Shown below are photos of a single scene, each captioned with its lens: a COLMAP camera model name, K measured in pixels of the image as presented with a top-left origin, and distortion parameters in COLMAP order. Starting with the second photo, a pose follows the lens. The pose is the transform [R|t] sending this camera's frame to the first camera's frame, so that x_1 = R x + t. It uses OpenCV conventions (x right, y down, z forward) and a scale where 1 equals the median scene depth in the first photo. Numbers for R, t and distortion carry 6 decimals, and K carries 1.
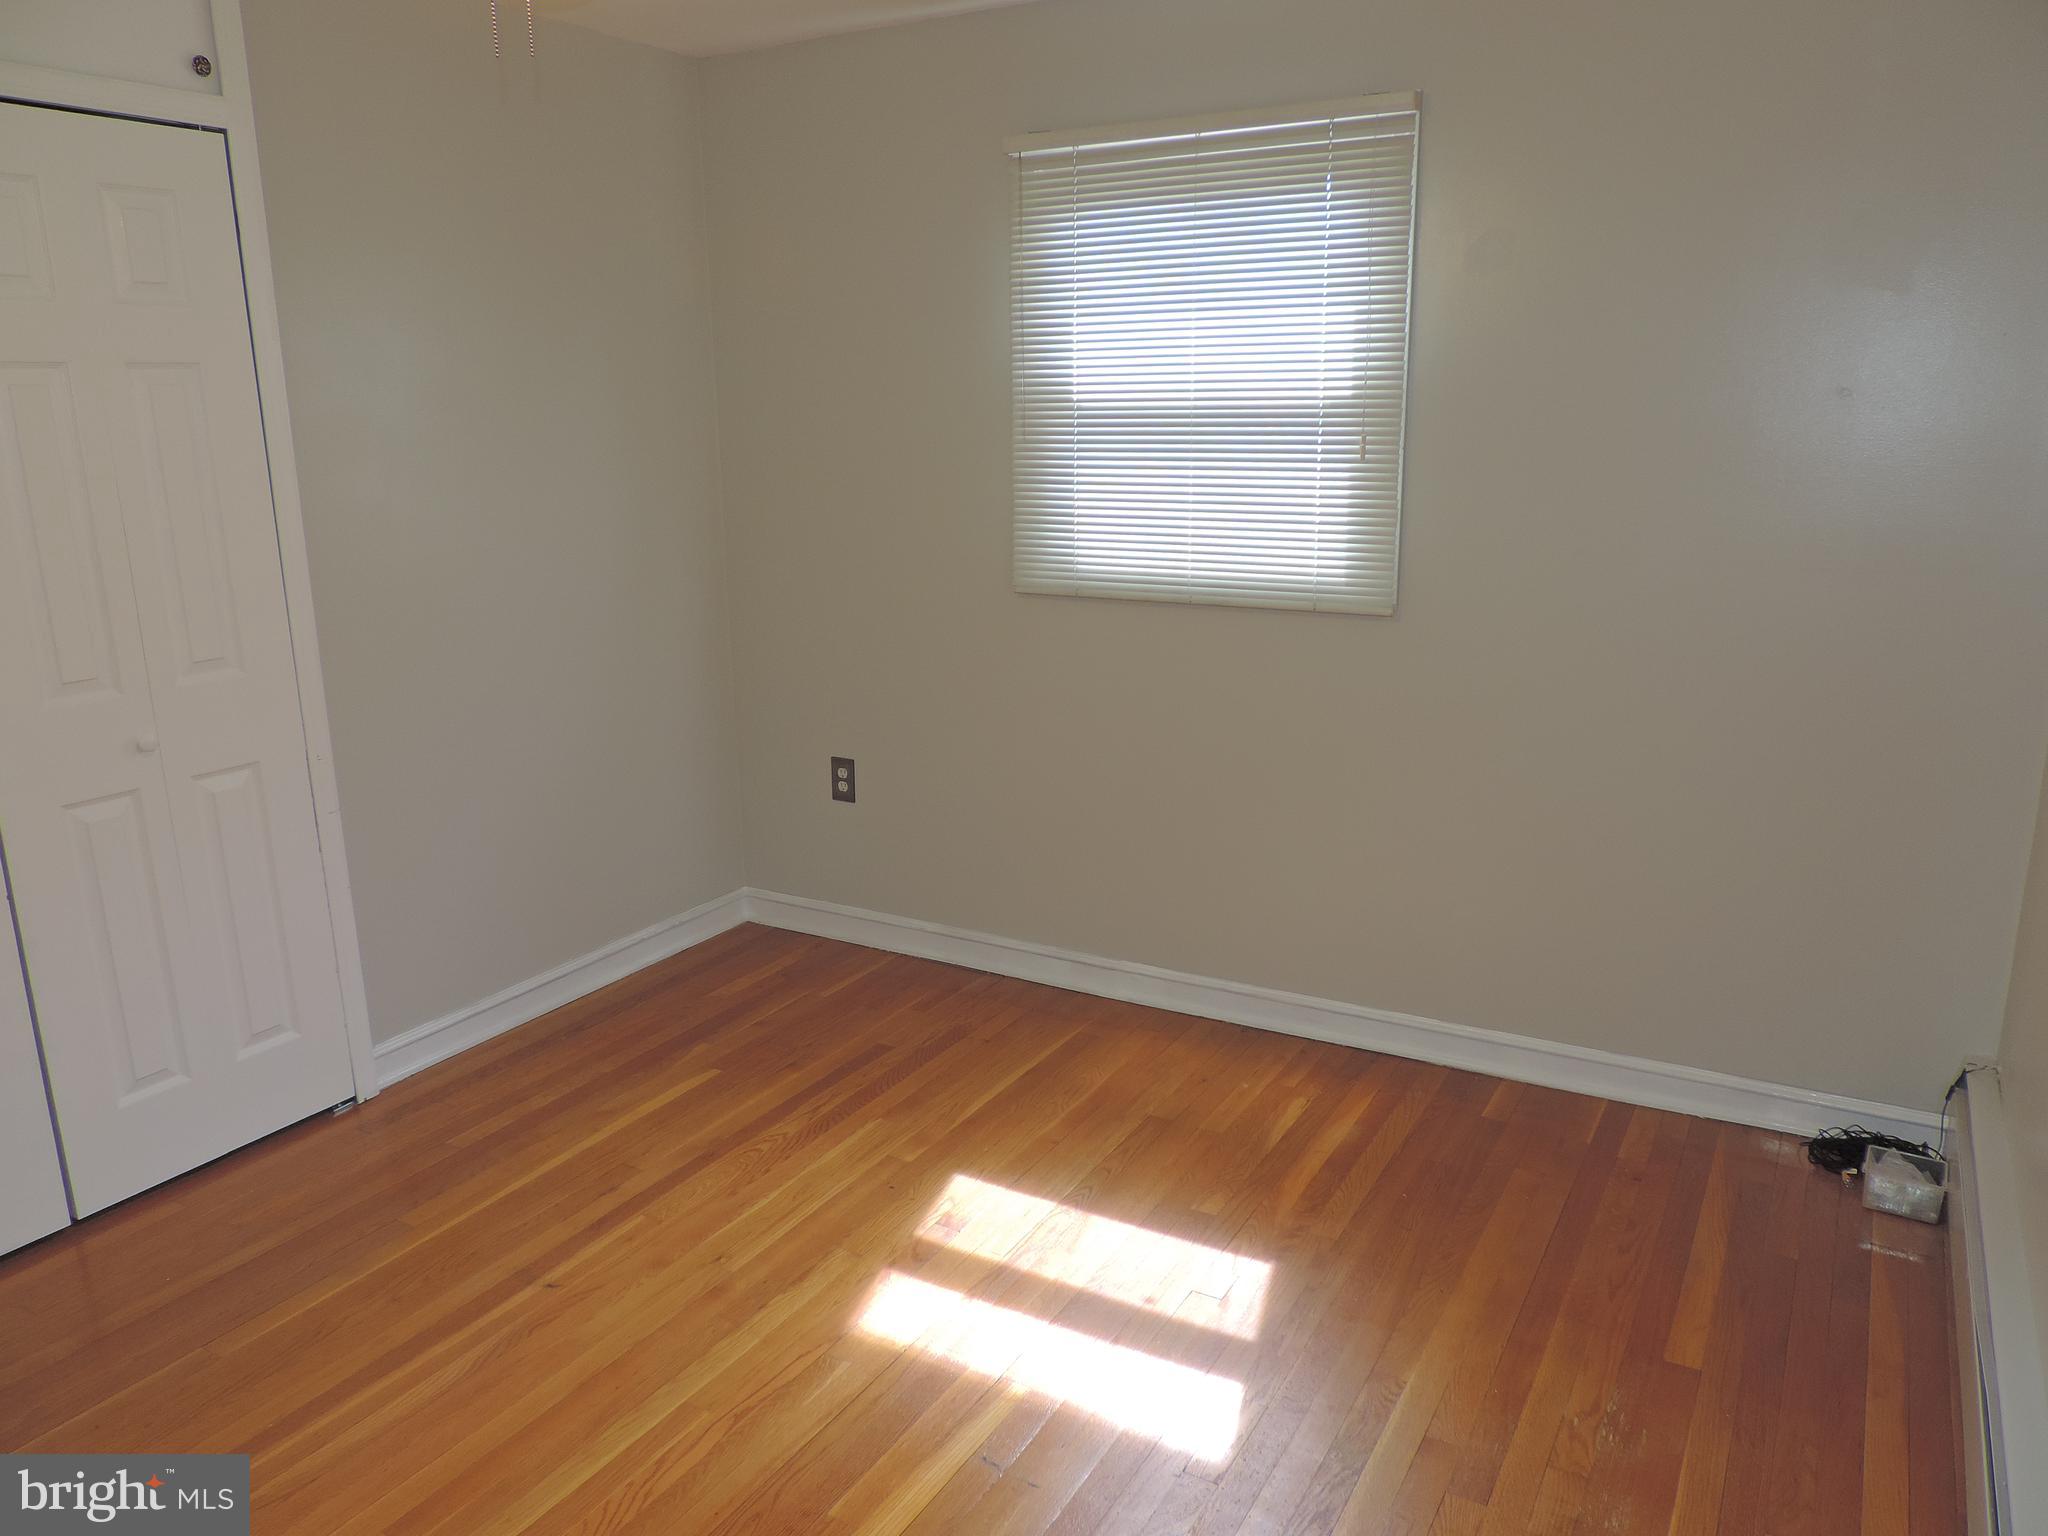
lens RADIAL K [[1457.0, 0, 1027.7], [0, 1457.0, 772.9], [0, 0, 1]] dist [-0.024791, 0.008152]
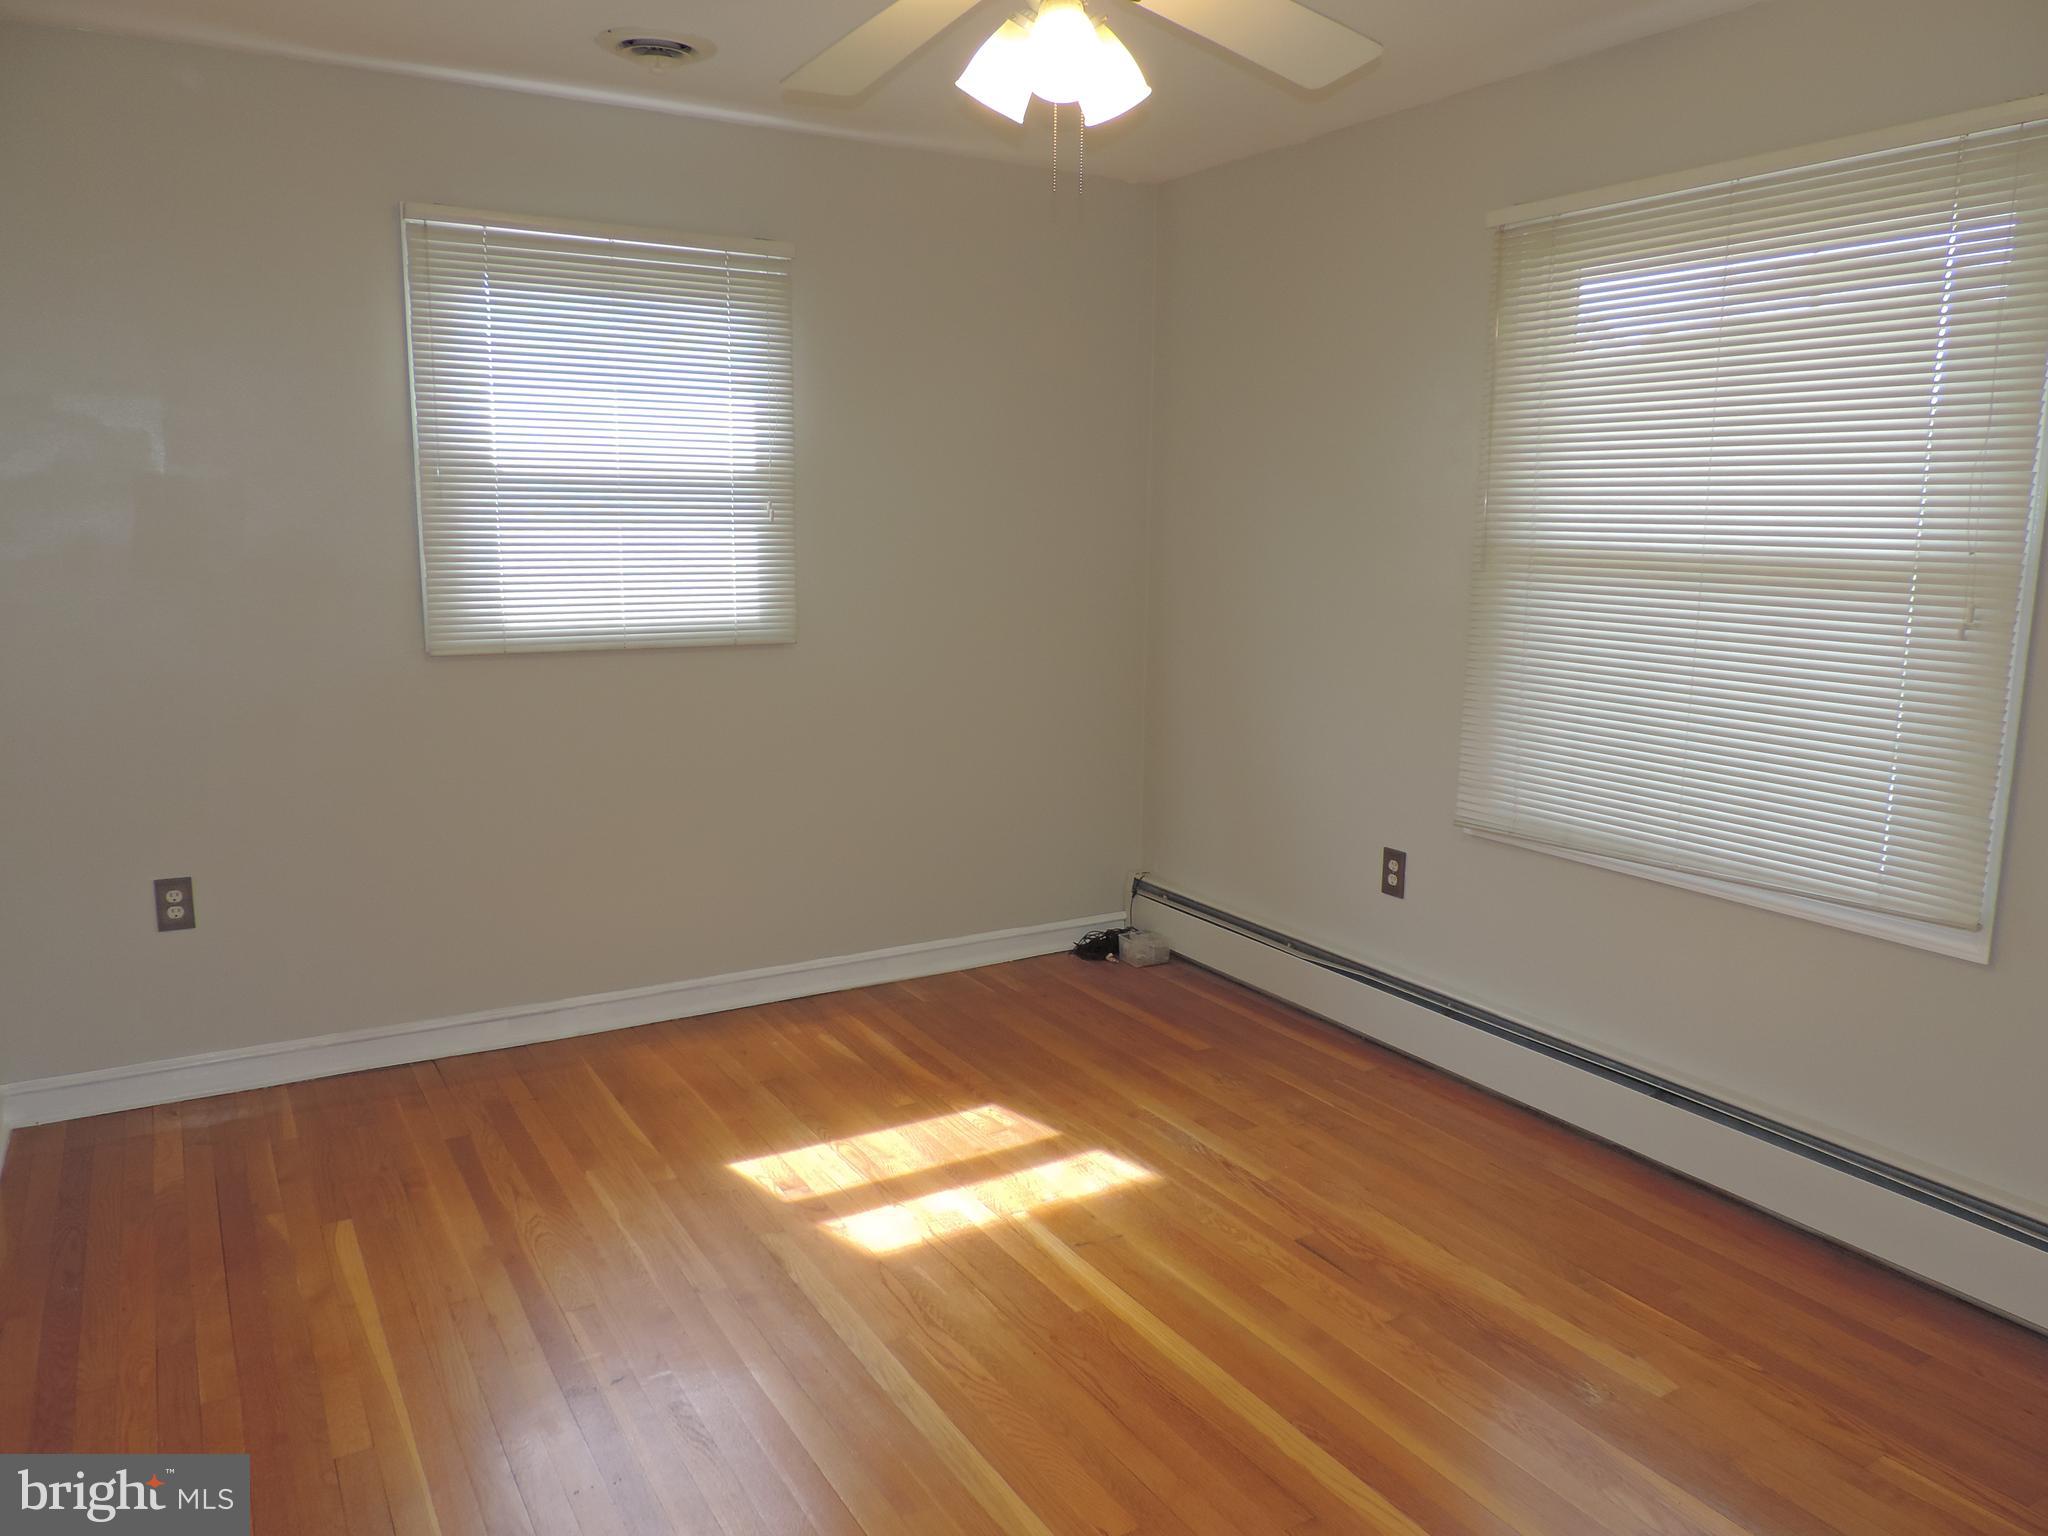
lens RADIAL K [[1457.0, 0, 1027.7], [0, 1457.0, 772.9], [0, 0, 1]] dist [-0.024791, 0.008152]
pose [[0.484042, -0.136286, 0.864367, -0.784939], [0.194530, 0.979838, 0.045557, -0.015474], [-0.853148, 0.146094, 0.500794, 0.208512]]
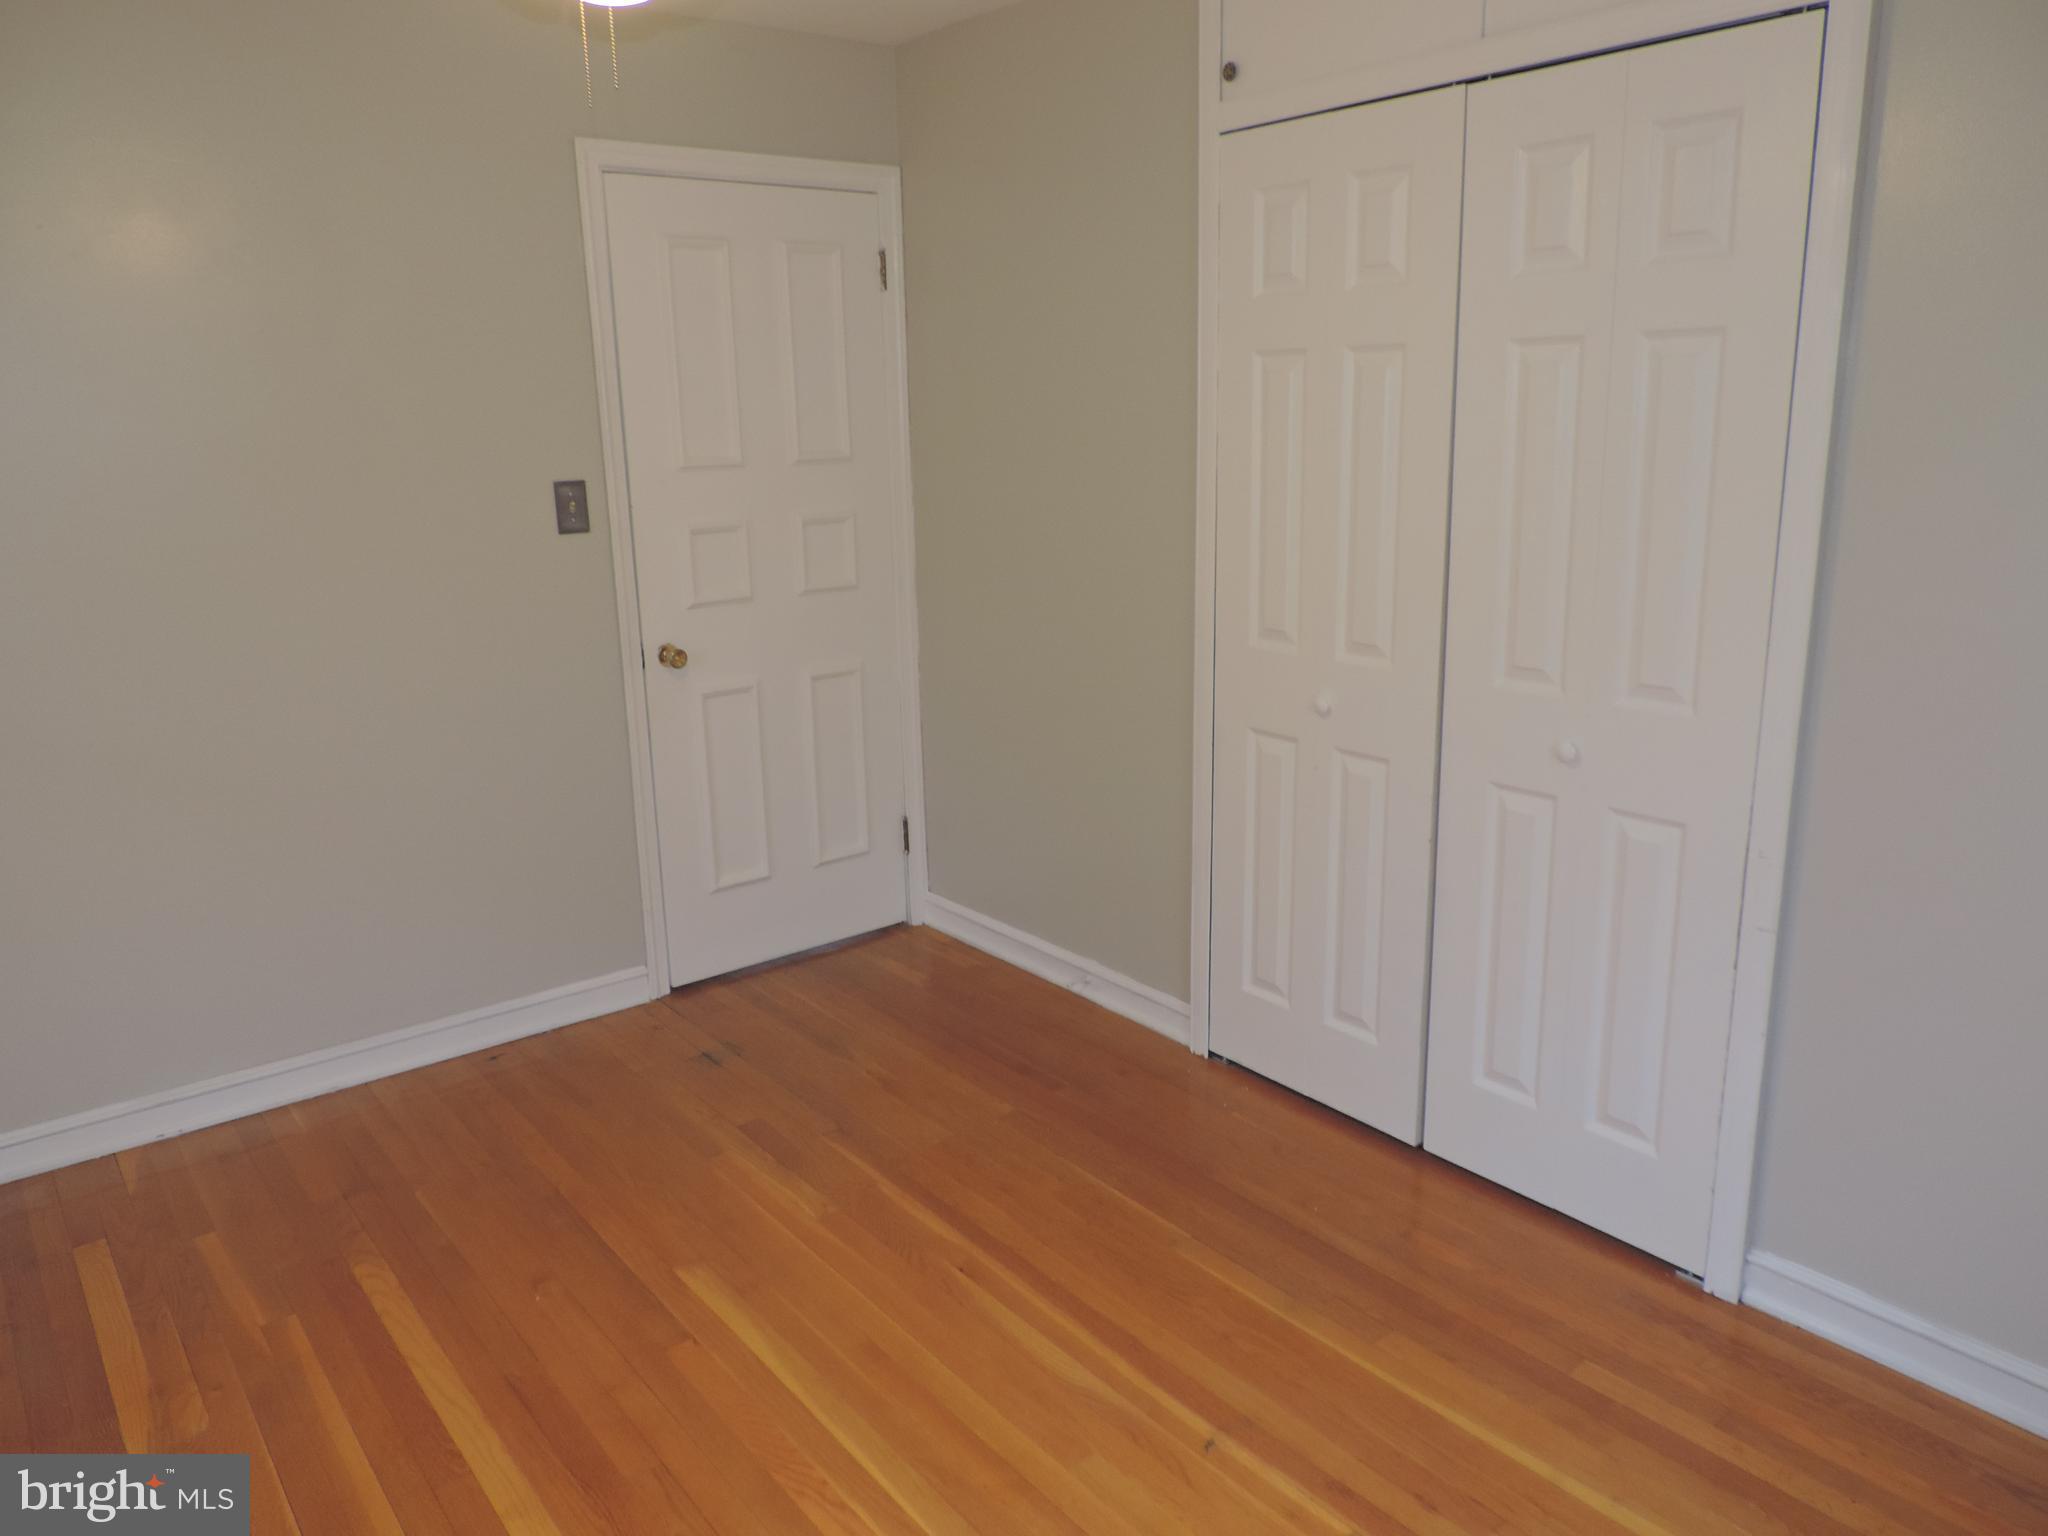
lens RADIAL K [[1457.0, 0, 1027.7], [0, 1457.0, 772.9], [0, 0, 1]] dist [-0.024791, 0.008152]
pose [[-0.365517, 0.251054, -0.896308, 0.304062], [-0.201057, 0.918912, 0.339377, -0.223760], [0.908831, 0.304257, -0.285402, 0.846291]]
